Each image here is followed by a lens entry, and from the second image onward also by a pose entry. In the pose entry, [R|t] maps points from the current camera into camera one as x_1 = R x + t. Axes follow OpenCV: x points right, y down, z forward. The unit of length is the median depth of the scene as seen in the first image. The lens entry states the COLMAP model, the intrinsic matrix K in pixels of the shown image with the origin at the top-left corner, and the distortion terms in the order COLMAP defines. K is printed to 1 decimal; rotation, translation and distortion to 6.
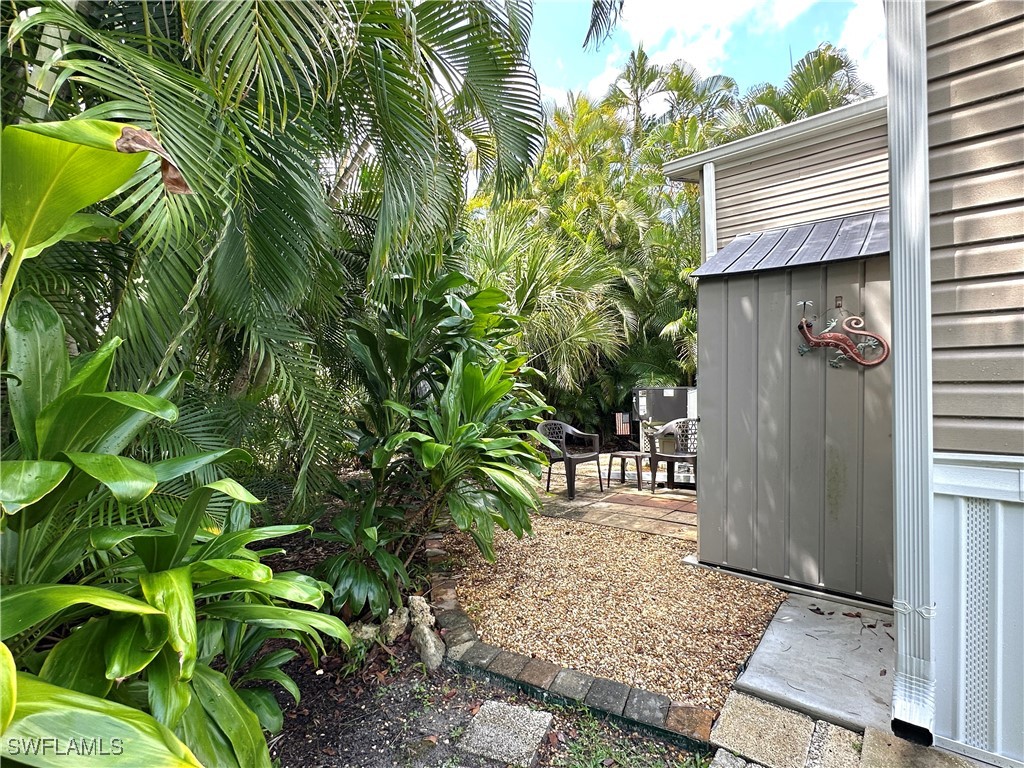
lens RADIAL K [[499.3, 0, 506.6], [0, 499.3, 381.1], [0, 0, 1]] dist [-0.015539, -0.000119]
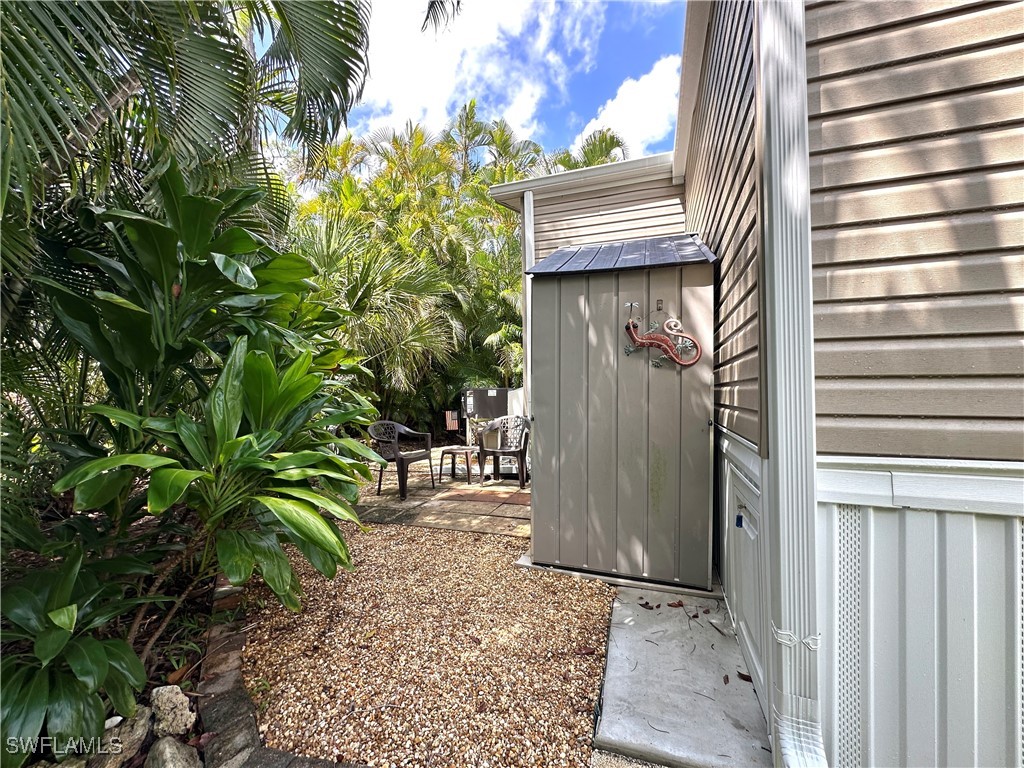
lens RADIAL K [[410.3, 0, 508.9], [0, 410.3, 384.4], [0, 0, 1]] dist [-0.004629, 0.001040]
pose [[0.931945, 0.004789, 0.362569, 0.051069], [-0.004957, 0.999988, -0.000466, 0.010710], [-0.362567, -0.001363, 0.931957, 0.285572]]
